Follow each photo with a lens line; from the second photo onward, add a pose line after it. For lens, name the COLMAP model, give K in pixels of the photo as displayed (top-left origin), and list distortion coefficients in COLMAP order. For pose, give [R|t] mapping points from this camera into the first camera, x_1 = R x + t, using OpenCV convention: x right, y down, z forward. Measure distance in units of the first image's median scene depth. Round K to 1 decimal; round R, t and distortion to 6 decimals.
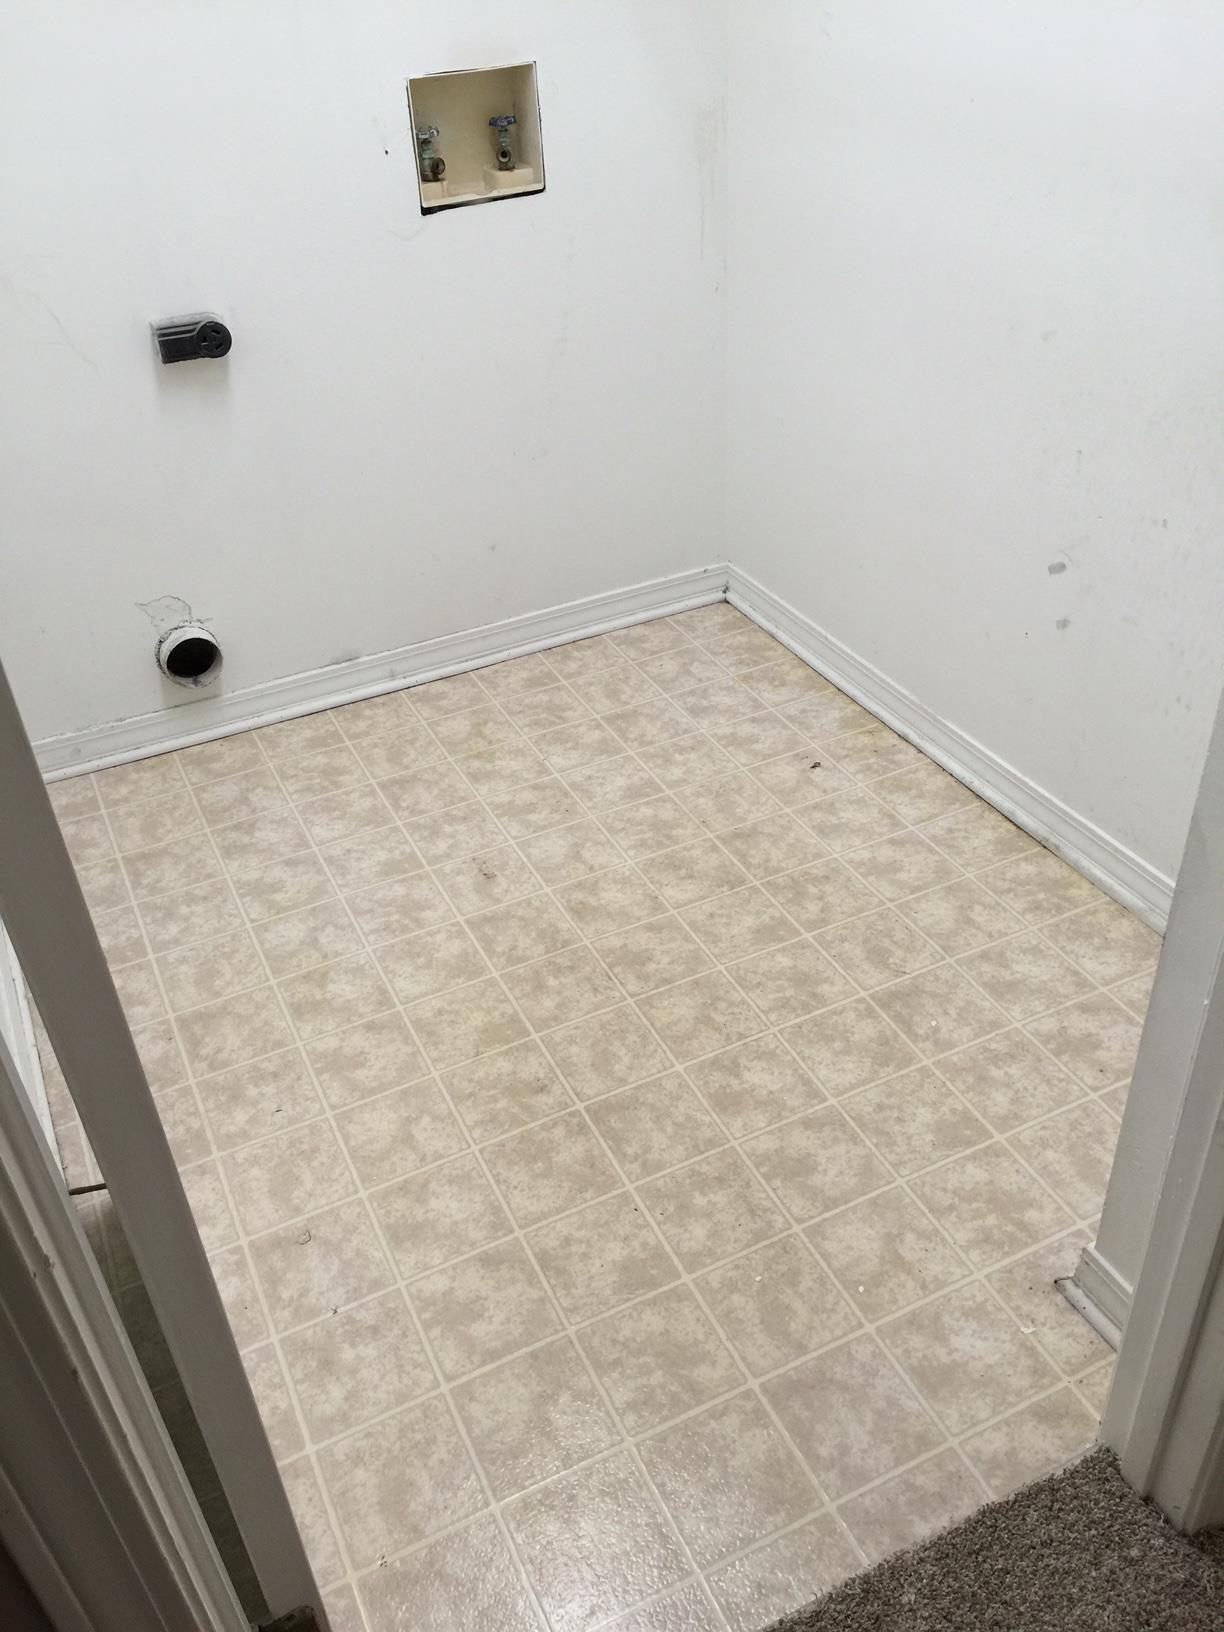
lens RADIAL K [[1398.7, 0, 612.2], [0, 1398.7, 818.6], [0, 0, 1]] dist [0.080882, -0.115938]
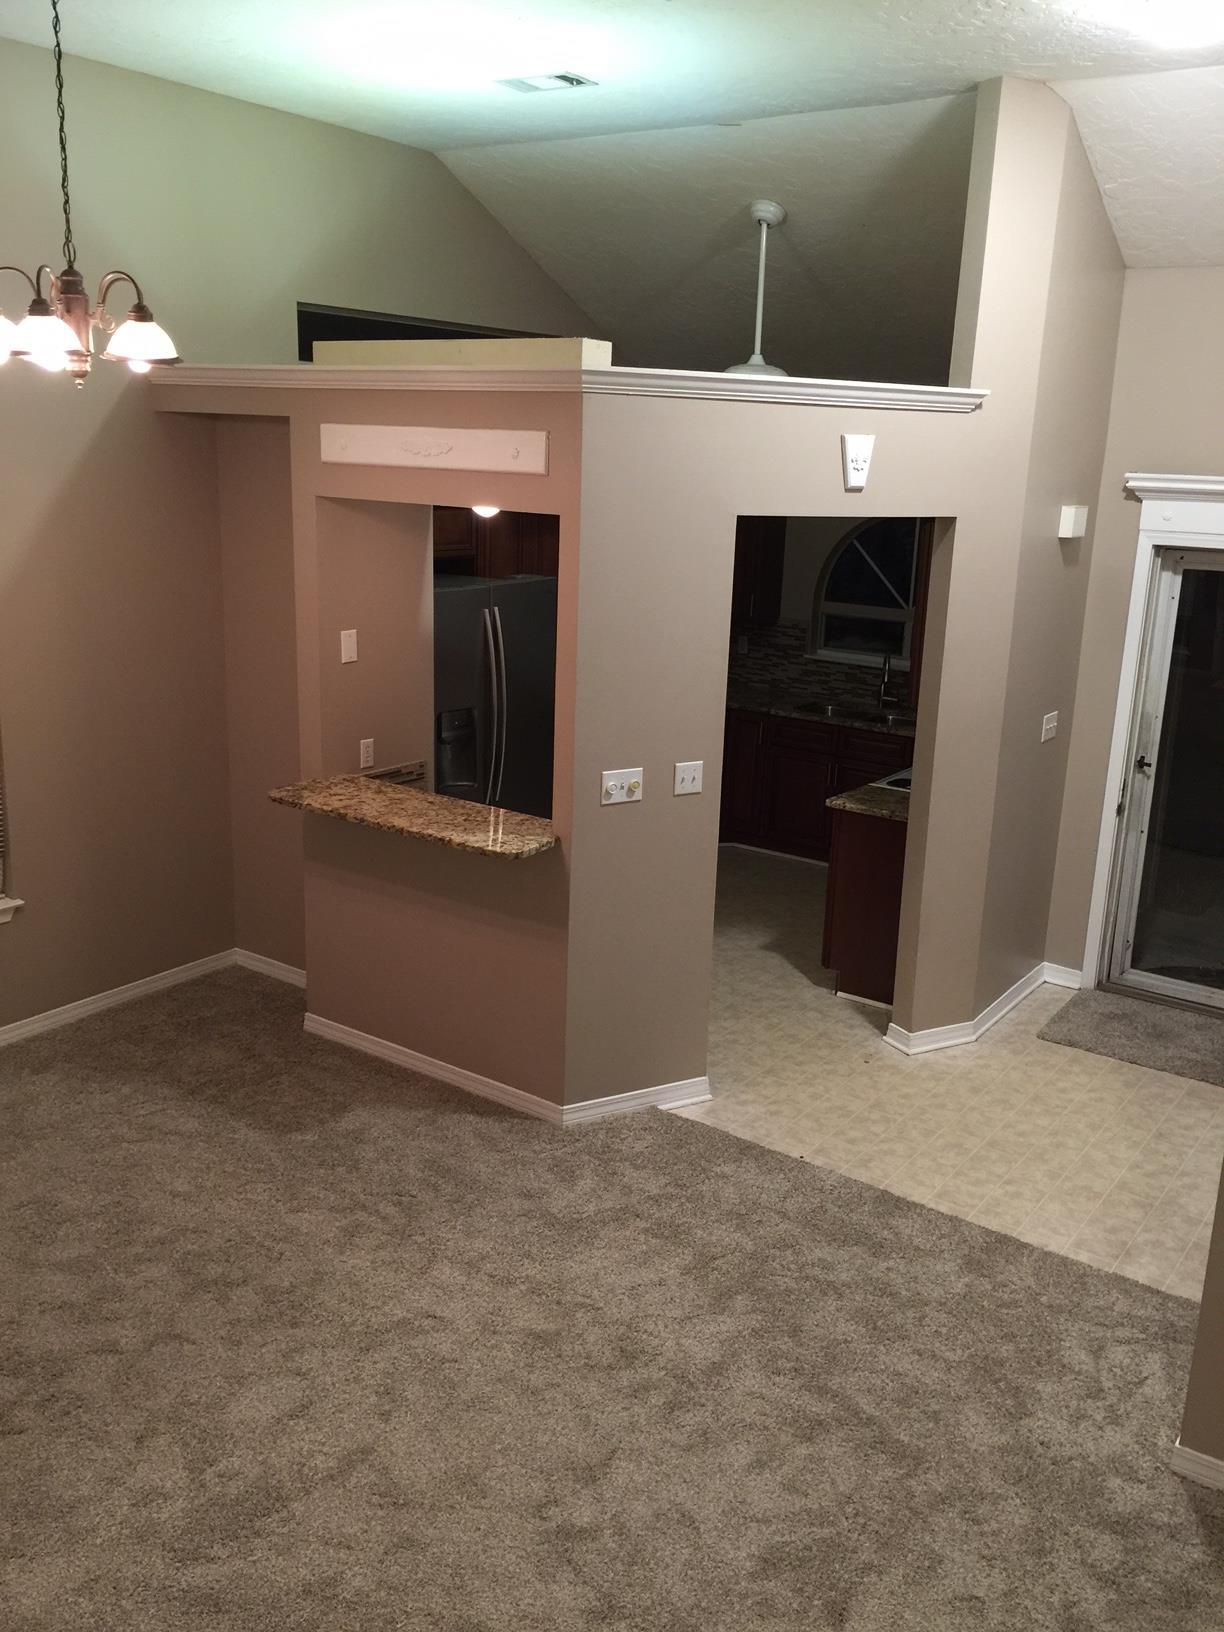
lens RADIAL K [[1398.7, 0, 613.2], [0, 1398.7, 803.6], [0, 0, 1]] dist [0.080882, -0.115938]
pose [[0.871579, -0.040314, 0.488595, -1.658280], [0.214037, 0.927907, -0.305249, 0.023006], [-0.441065, 0.370626, 0.817372, -0.594023]]
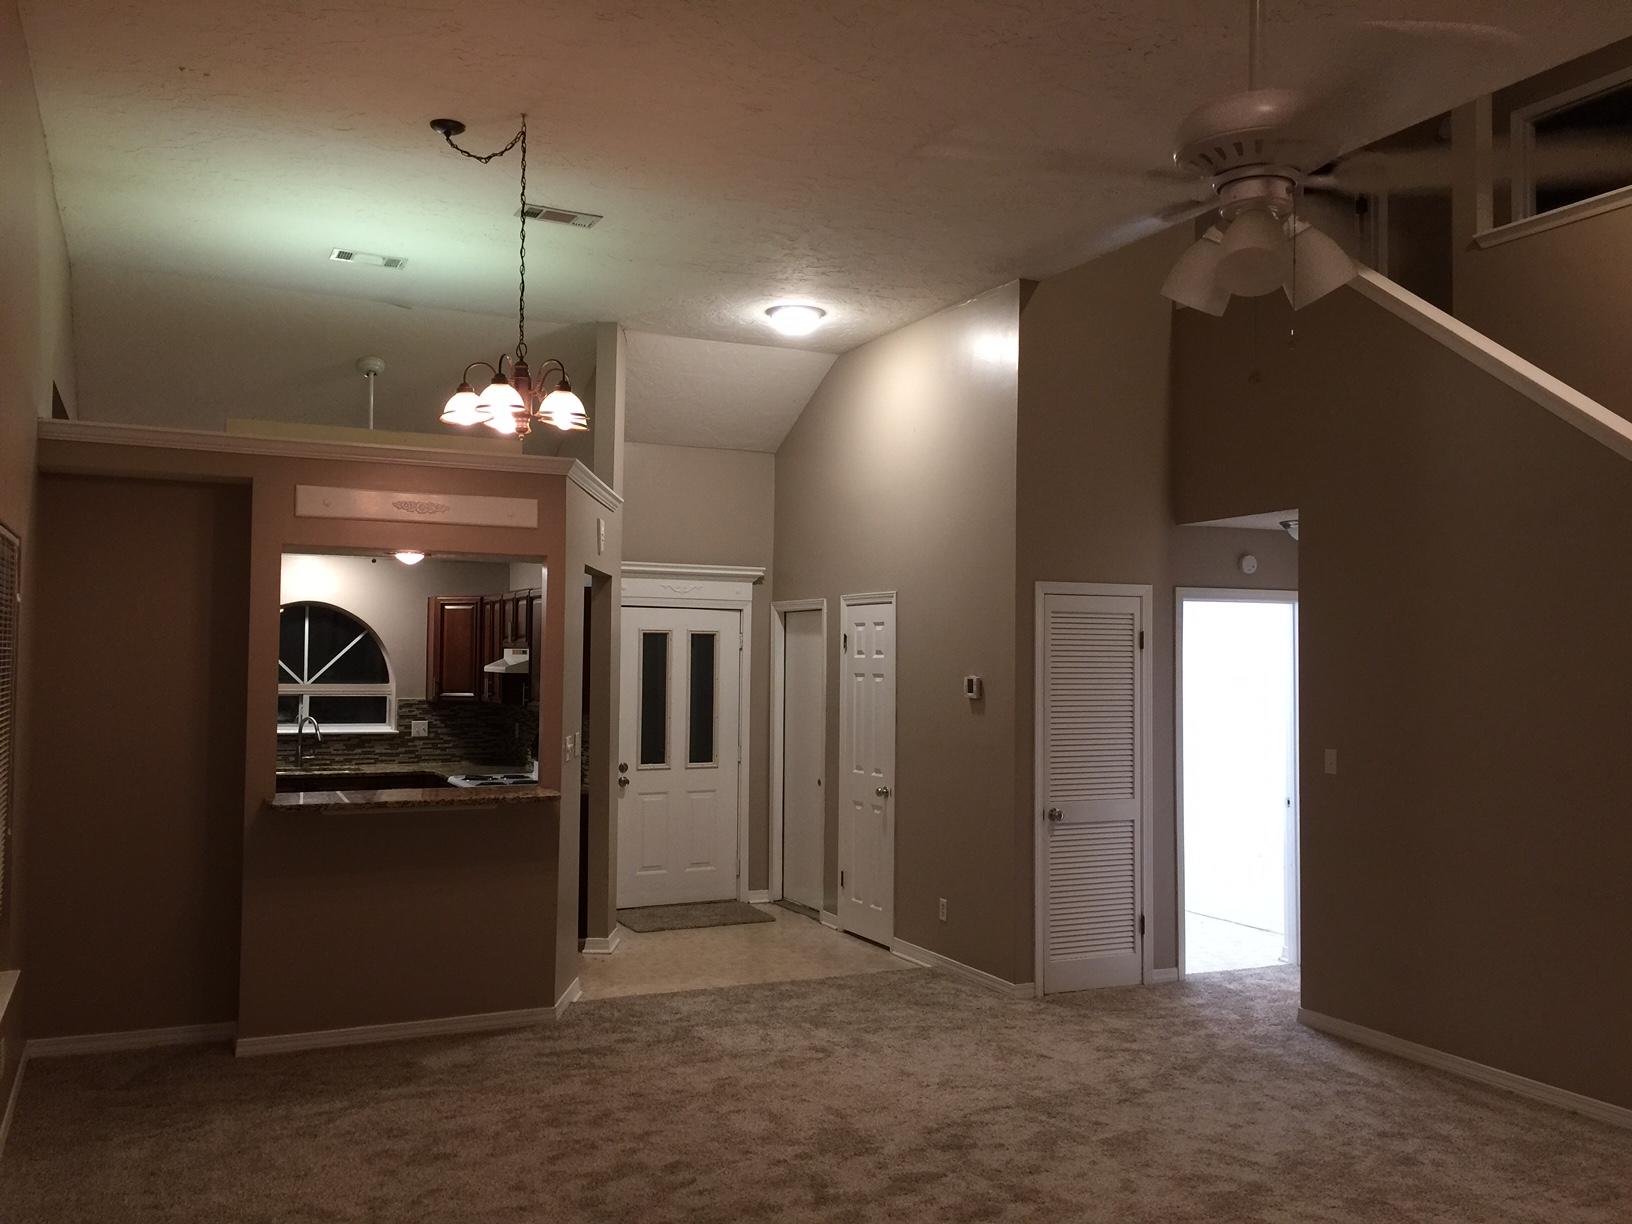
lens RADIAL K [[1398.7, 0, 817.9], [0, 1398.7, 601.3], [0, 0, 1]] dist [0.080882, -0.115938]
pose [[0.003060, 0.093686, 0.995597, -3.461469], [0.569934, 0.817912, -0.078717, -0.343142], [-0.821685, 0.567665, -0.050892, 0.588070]]
